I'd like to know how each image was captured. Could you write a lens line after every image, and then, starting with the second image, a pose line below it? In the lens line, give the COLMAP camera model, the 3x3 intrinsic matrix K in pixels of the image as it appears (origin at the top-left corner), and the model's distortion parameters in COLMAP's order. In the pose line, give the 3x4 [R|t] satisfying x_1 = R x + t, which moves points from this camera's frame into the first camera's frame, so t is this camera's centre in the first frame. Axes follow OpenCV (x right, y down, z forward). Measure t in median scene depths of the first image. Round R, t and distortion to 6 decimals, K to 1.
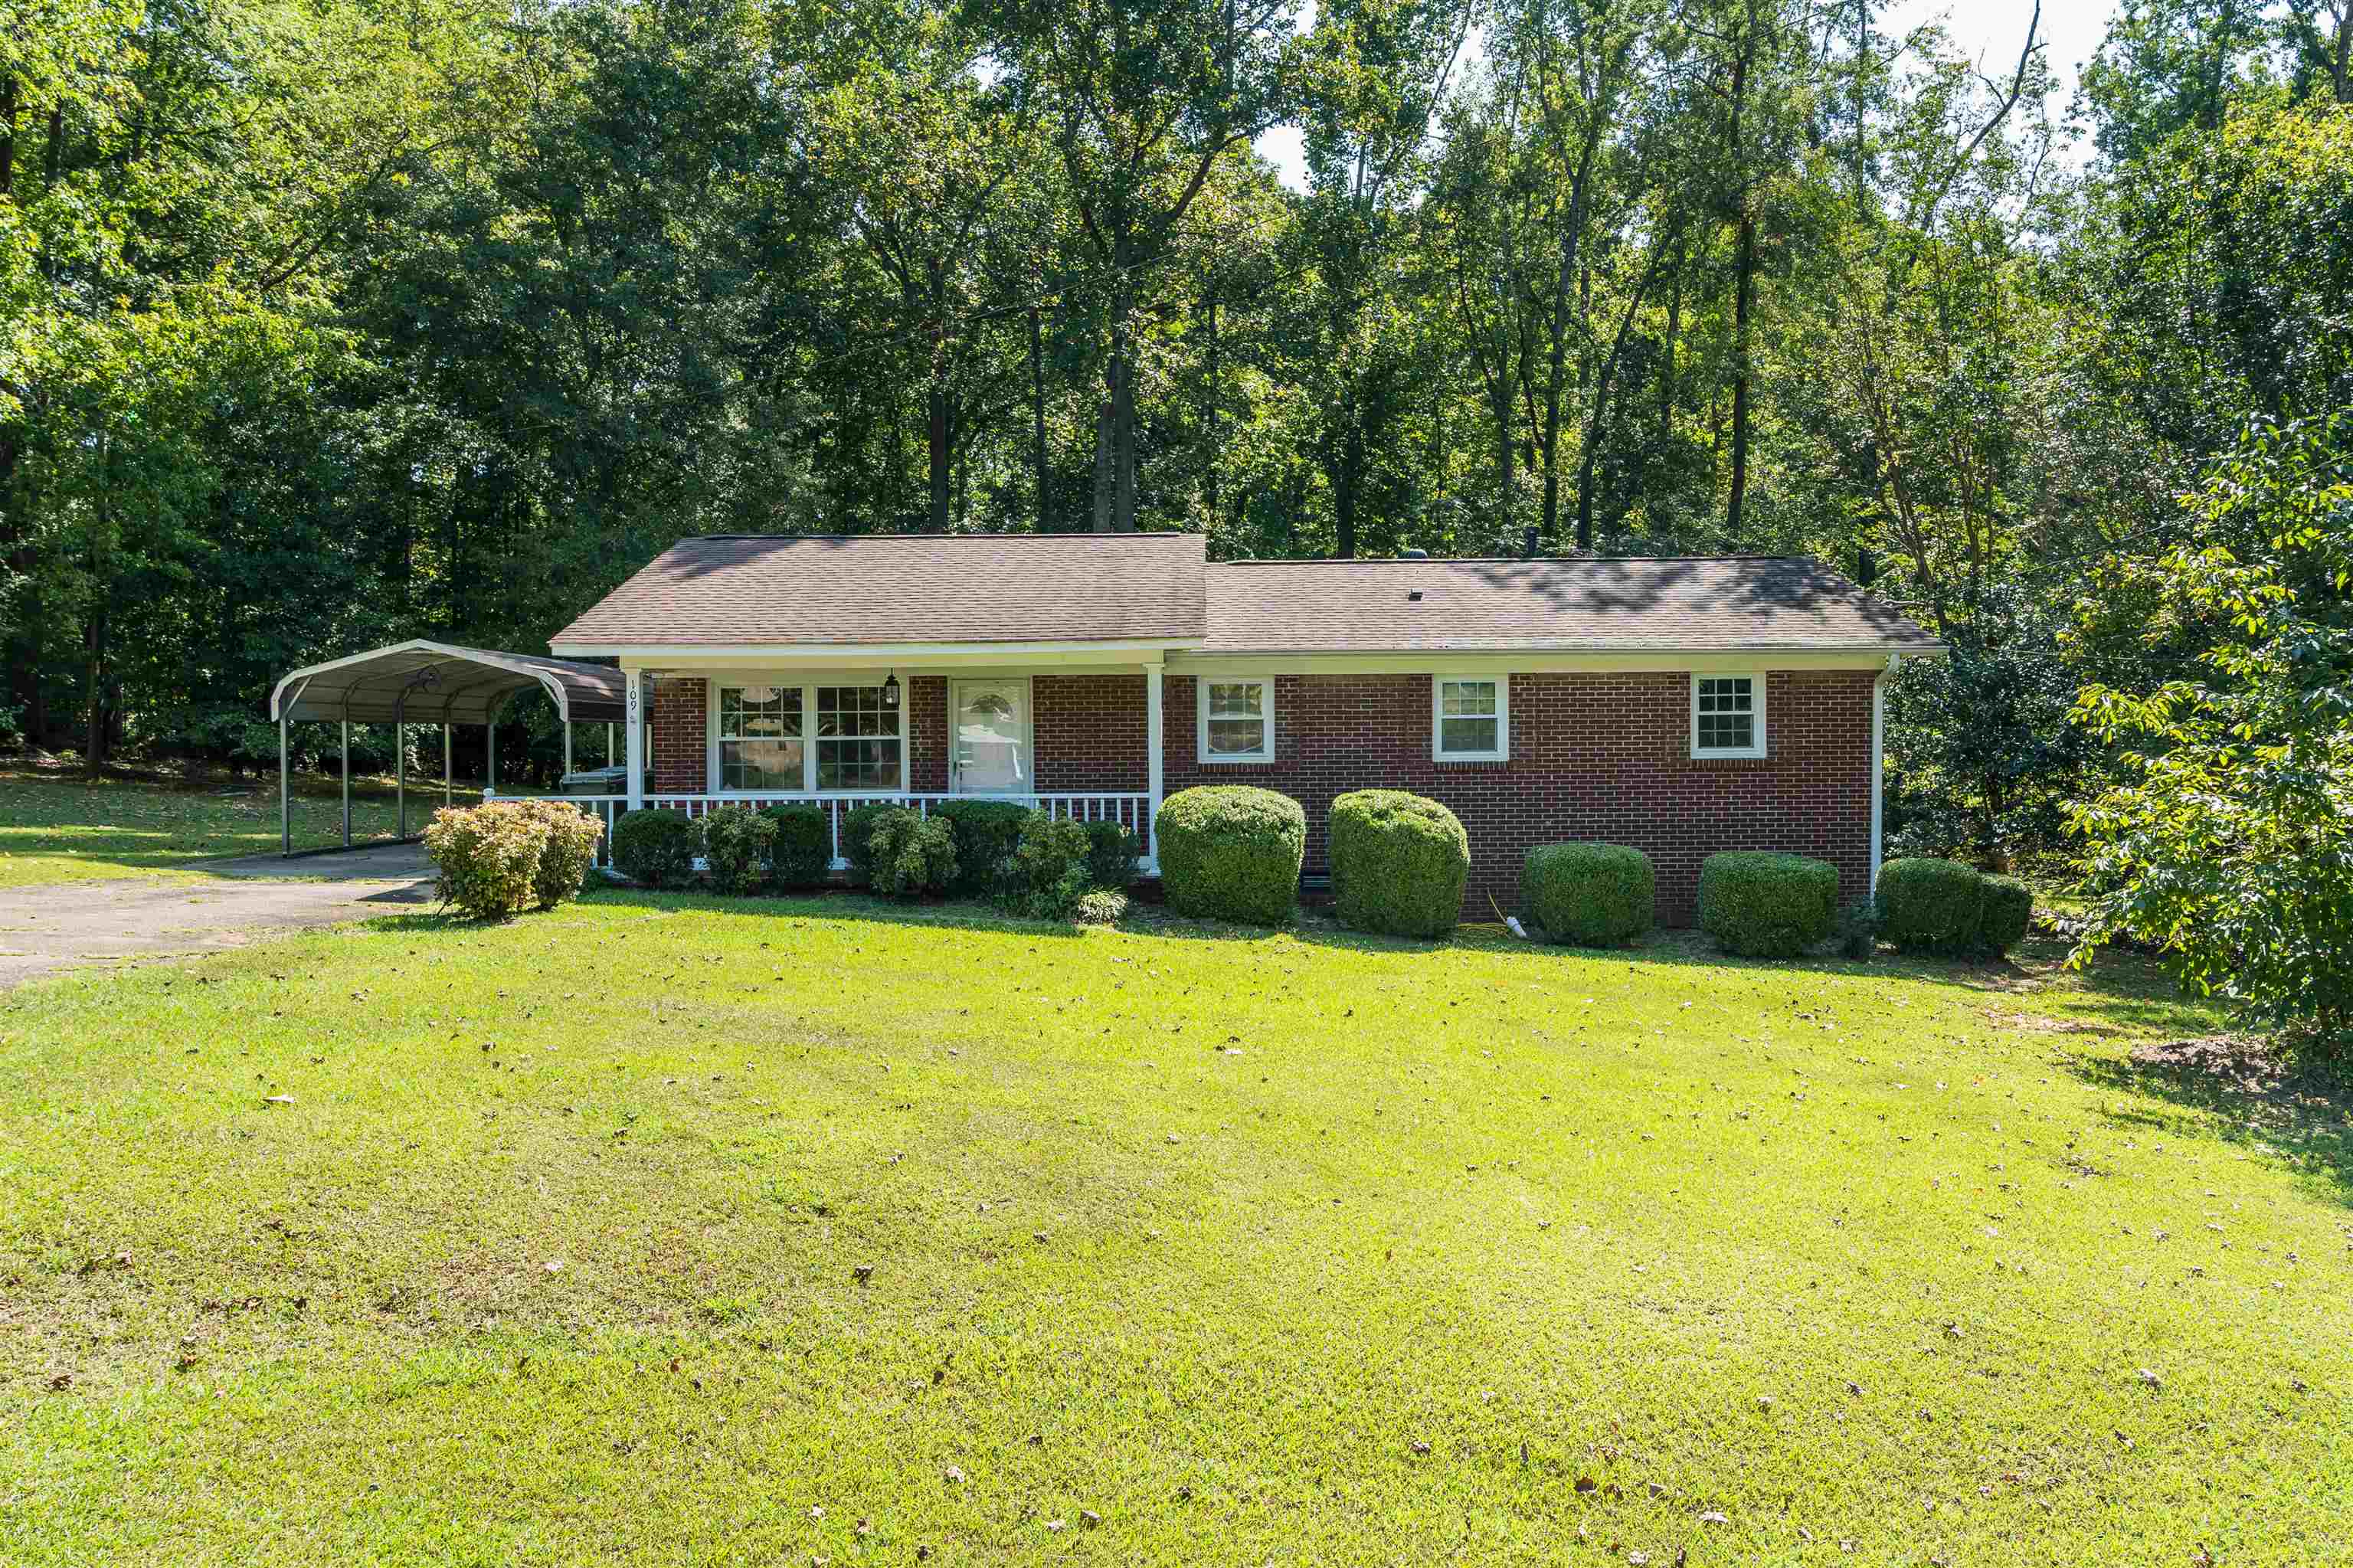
lens RADIAL K [[1609.5, 0, 1176.5], [0, 1609.5, 784.0], [0, 0, 1]] dist [-0.027260, 0.000894]
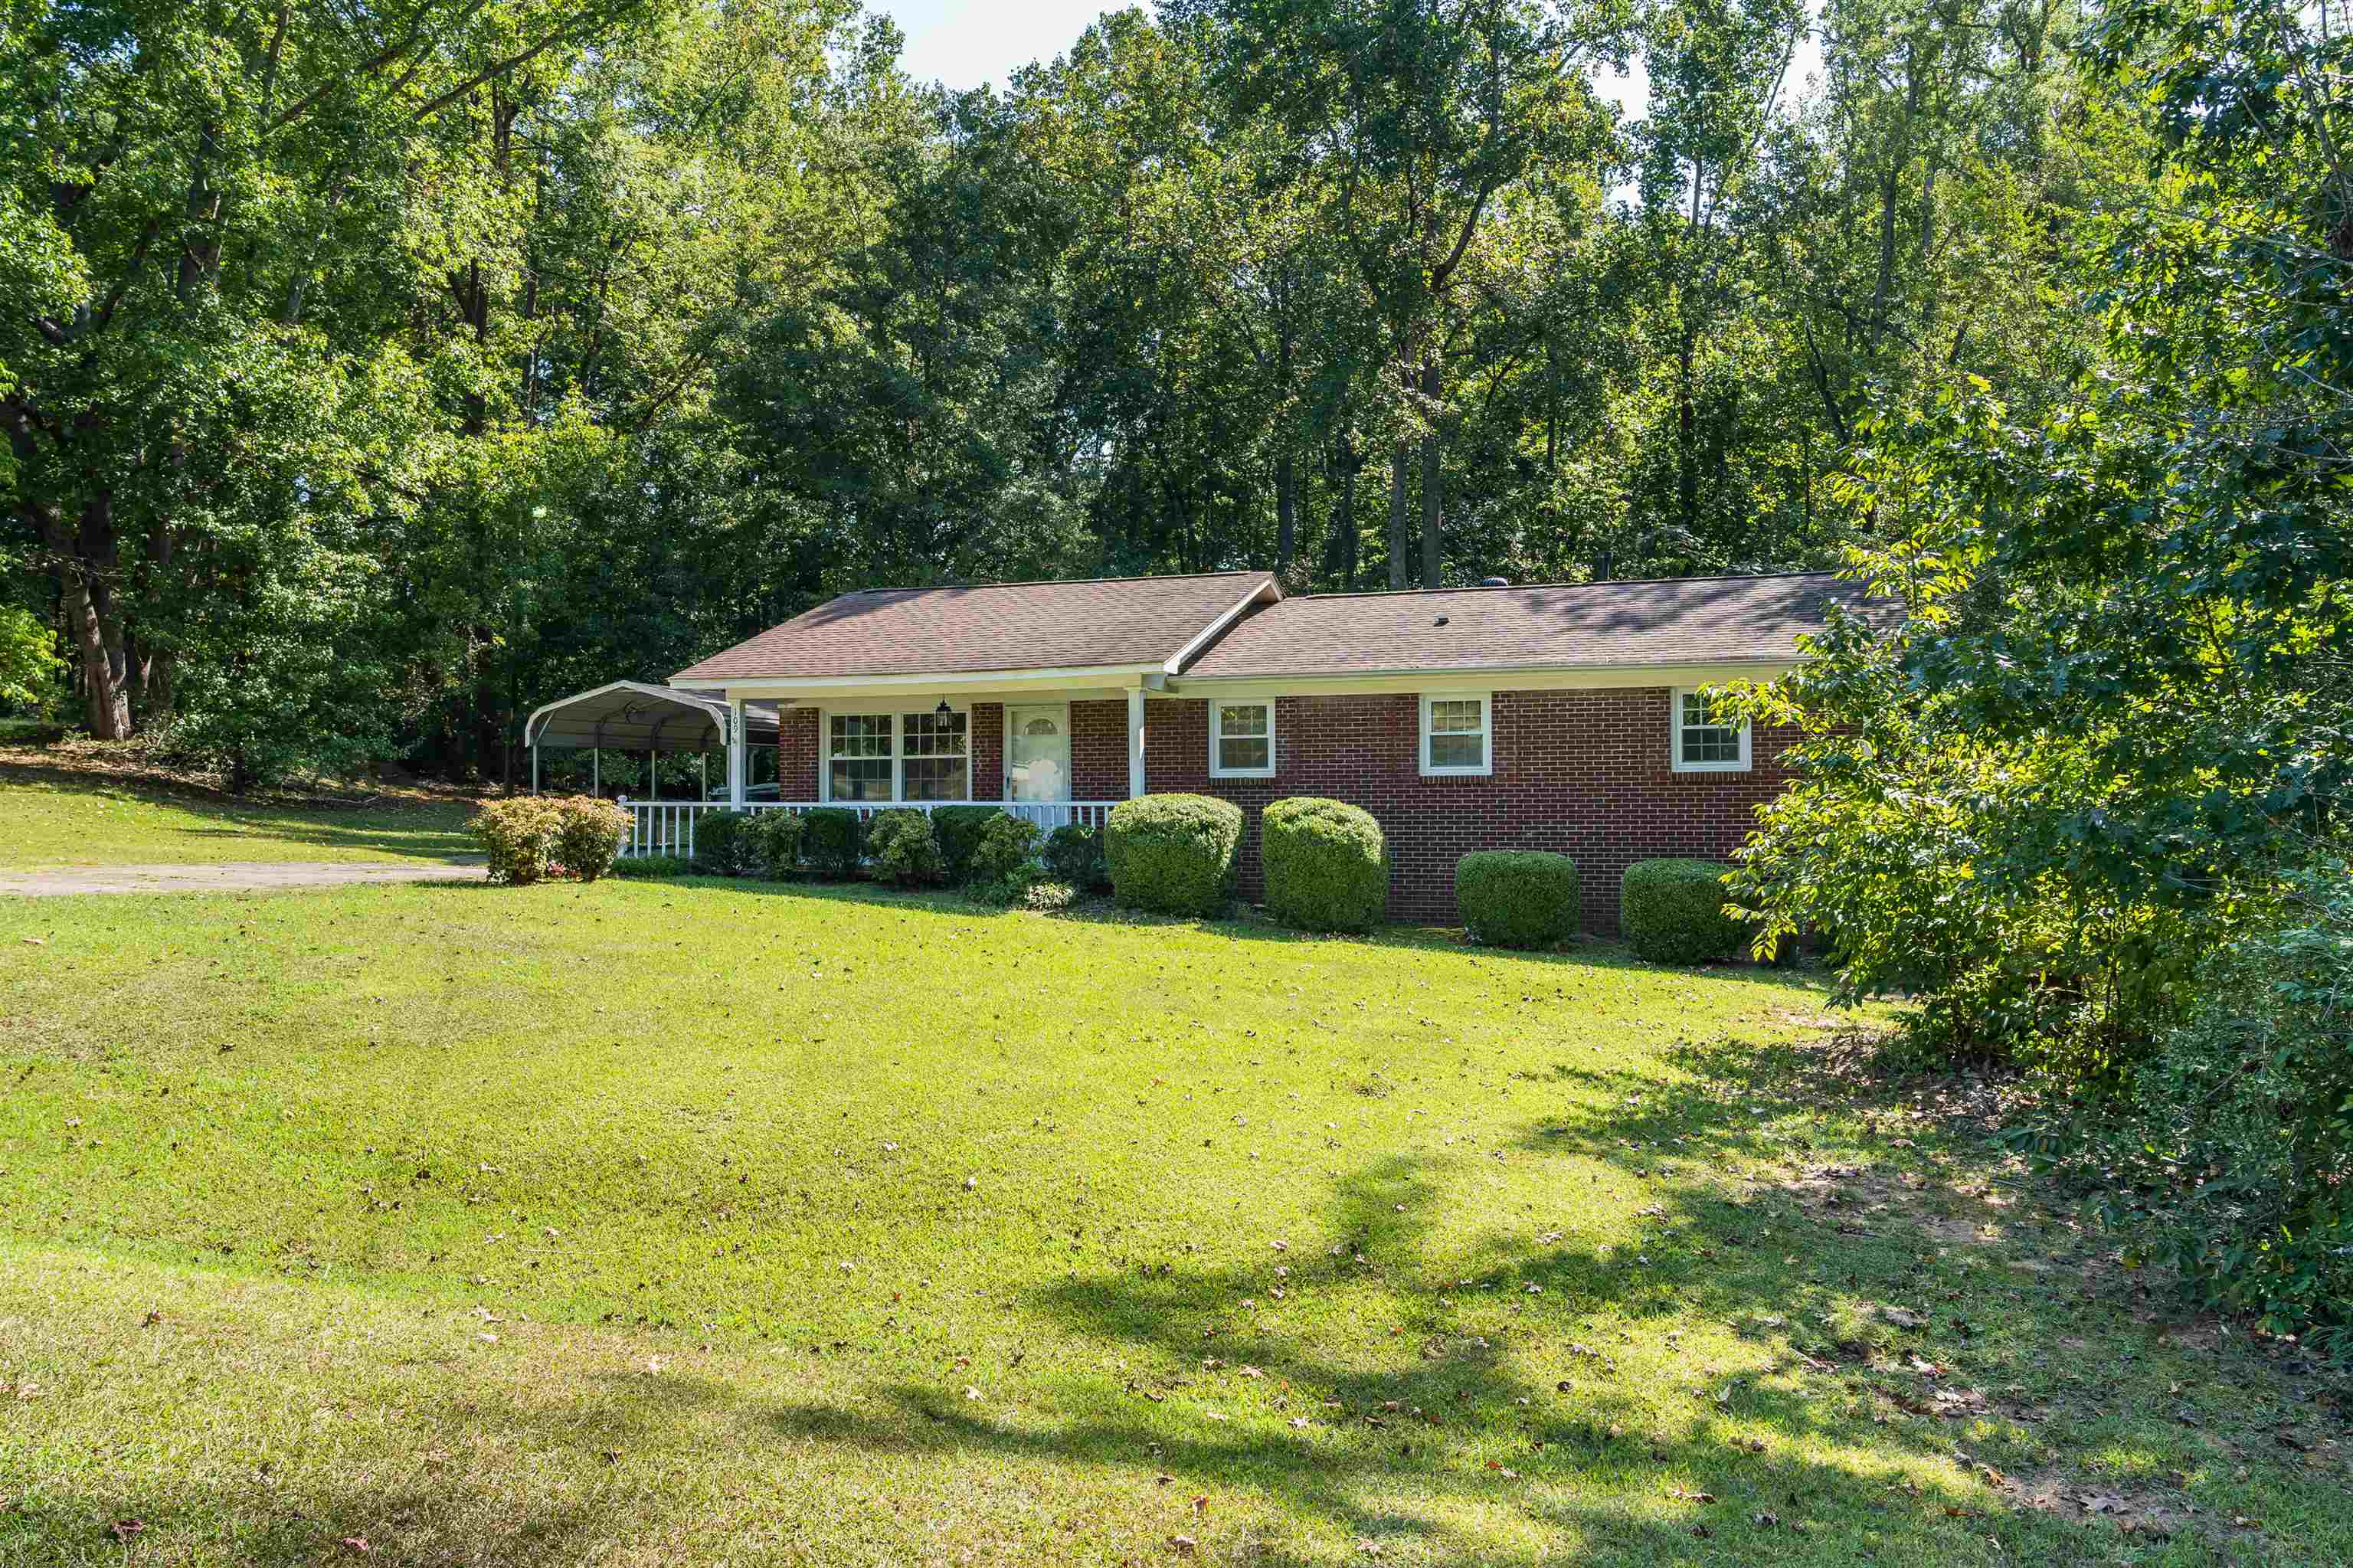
lens RADIAL K [[1601.6, 0, 1169.0], [0, 1601.6, 784.5], [0, 0, 1]] dist [-0.039091, 0.021961]
pose [[0.951104, -0.000280, -0.308871, 0.328632], [-0.008857, 0.999564, -0.028180, 0.023120], [0.308744, 0.029537, 0.950686, -0.056710]]
